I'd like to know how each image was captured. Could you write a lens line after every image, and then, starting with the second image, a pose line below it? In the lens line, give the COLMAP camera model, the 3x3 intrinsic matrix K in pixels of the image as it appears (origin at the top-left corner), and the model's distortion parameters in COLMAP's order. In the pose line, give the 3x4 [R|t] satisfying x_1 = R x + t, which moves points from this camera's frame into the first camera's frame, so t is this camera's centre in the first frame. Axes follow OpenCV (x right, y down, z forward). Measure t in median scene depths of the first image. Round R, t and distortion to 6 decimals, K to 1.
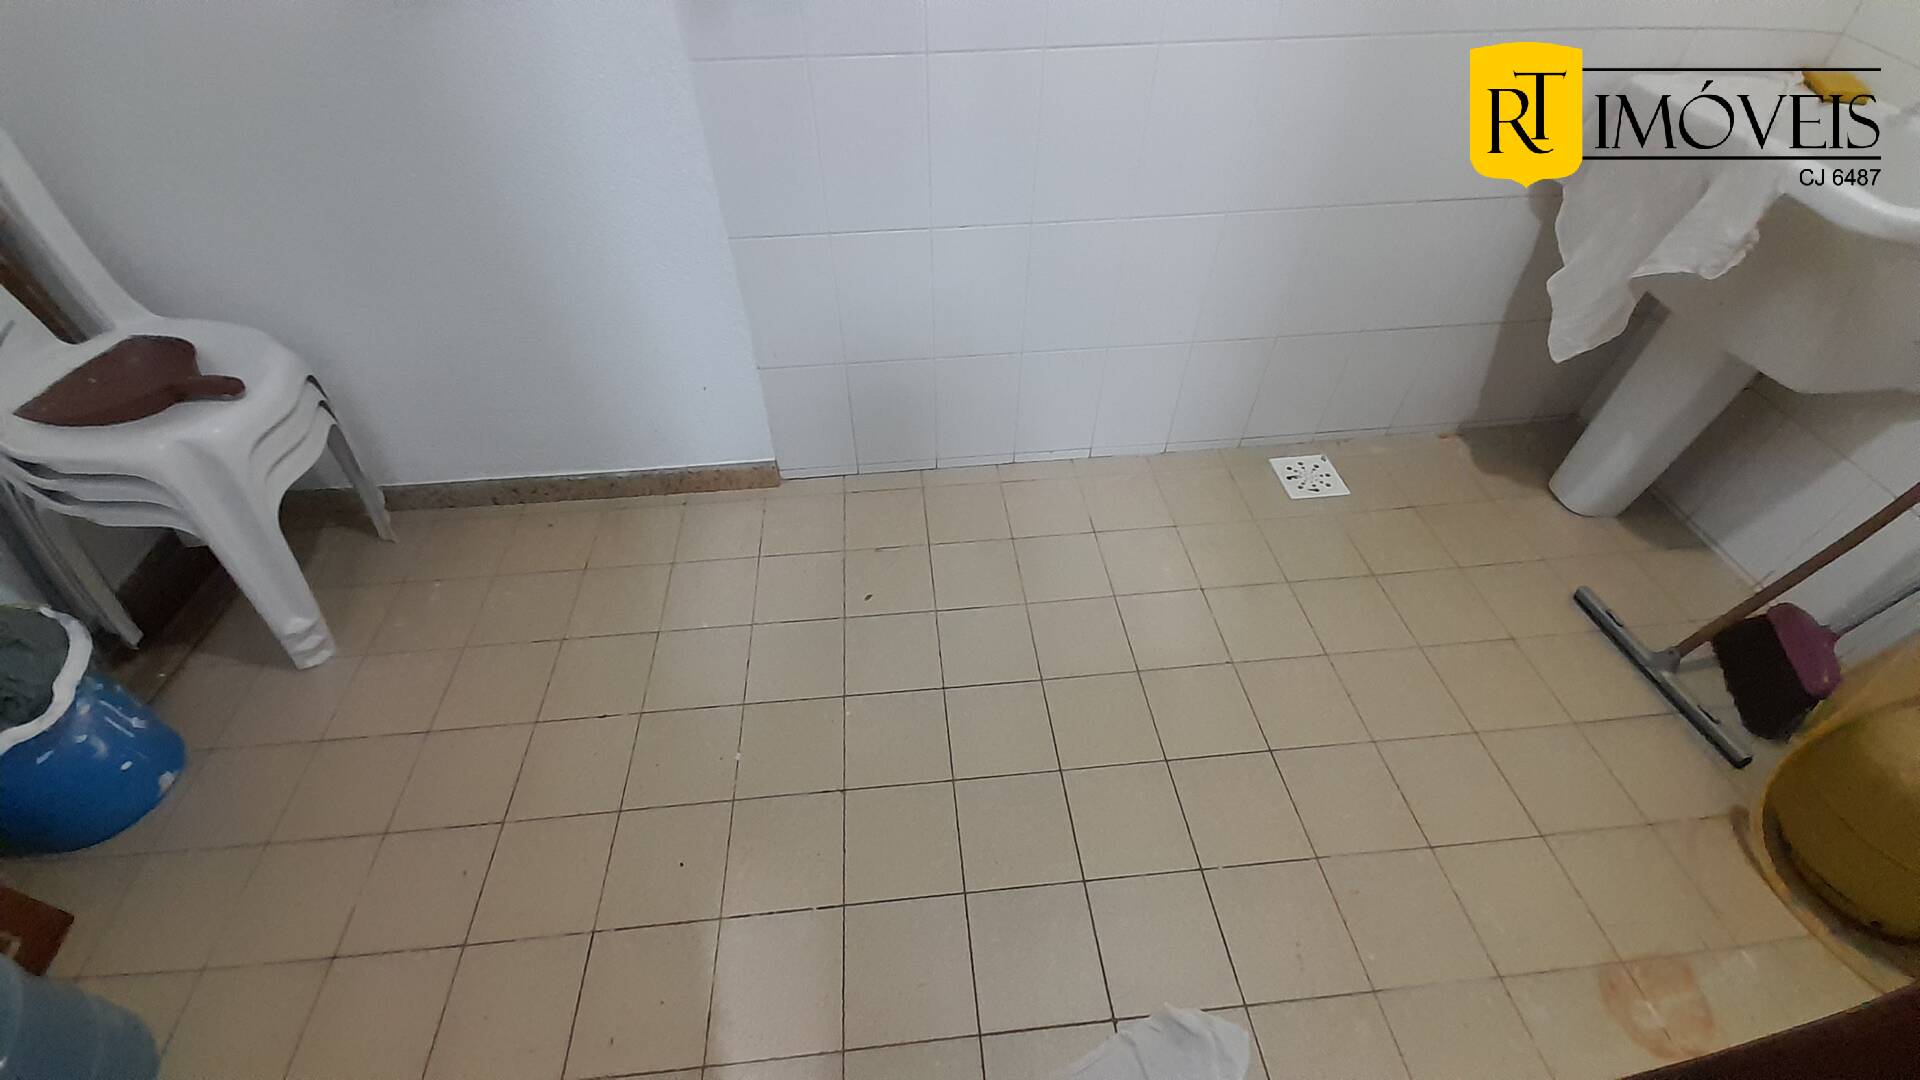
lens RADIAL K [[758.3, 0, 940.7], [0, 758.3, 540.5], [0, 0, 1]] dist [0.006003, -0.000255]
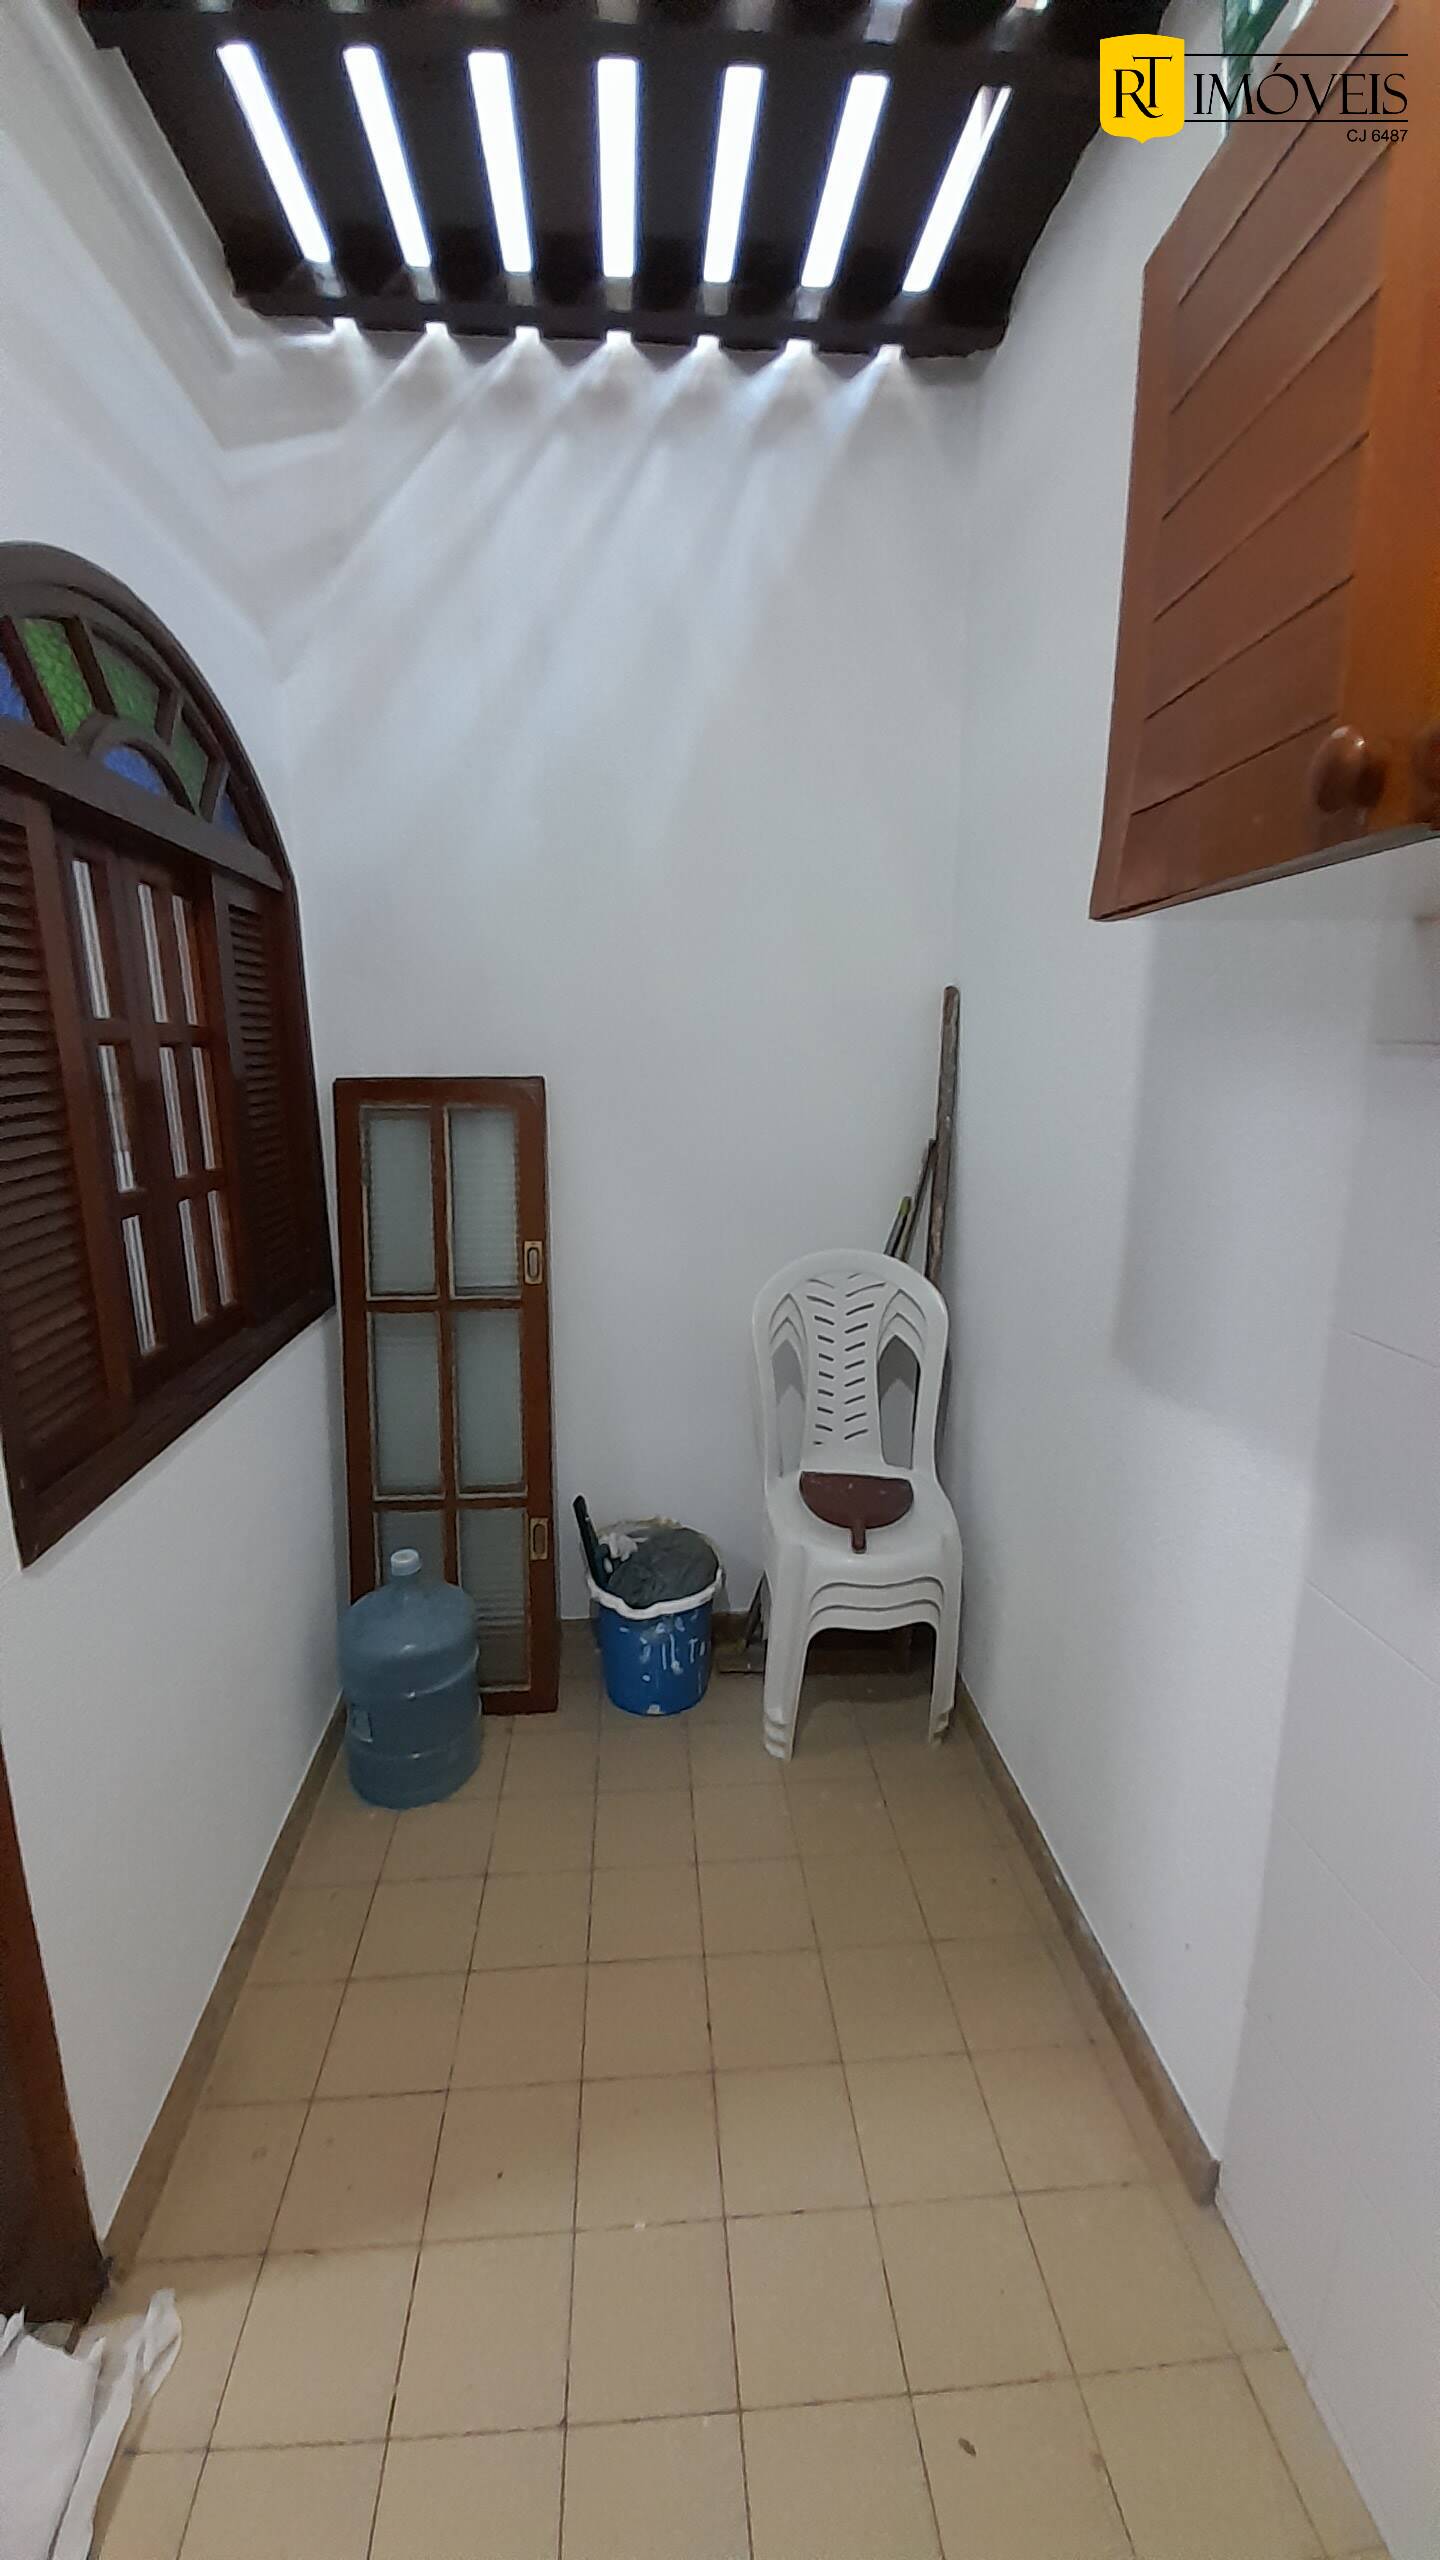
lens RADIAL K [[1011.1, 0, 720.0], [0, 1011.1, 1280.0], [0, 0, 1]] dist [0.006003, -0.000255]
pose [[-0.040845, 0.226042, -0.973261, 0.456050], [-0.721702, 0.666970, 0.185193, -0.545374], [0.690998, 0.709969, 0.135892, 0.327037]]
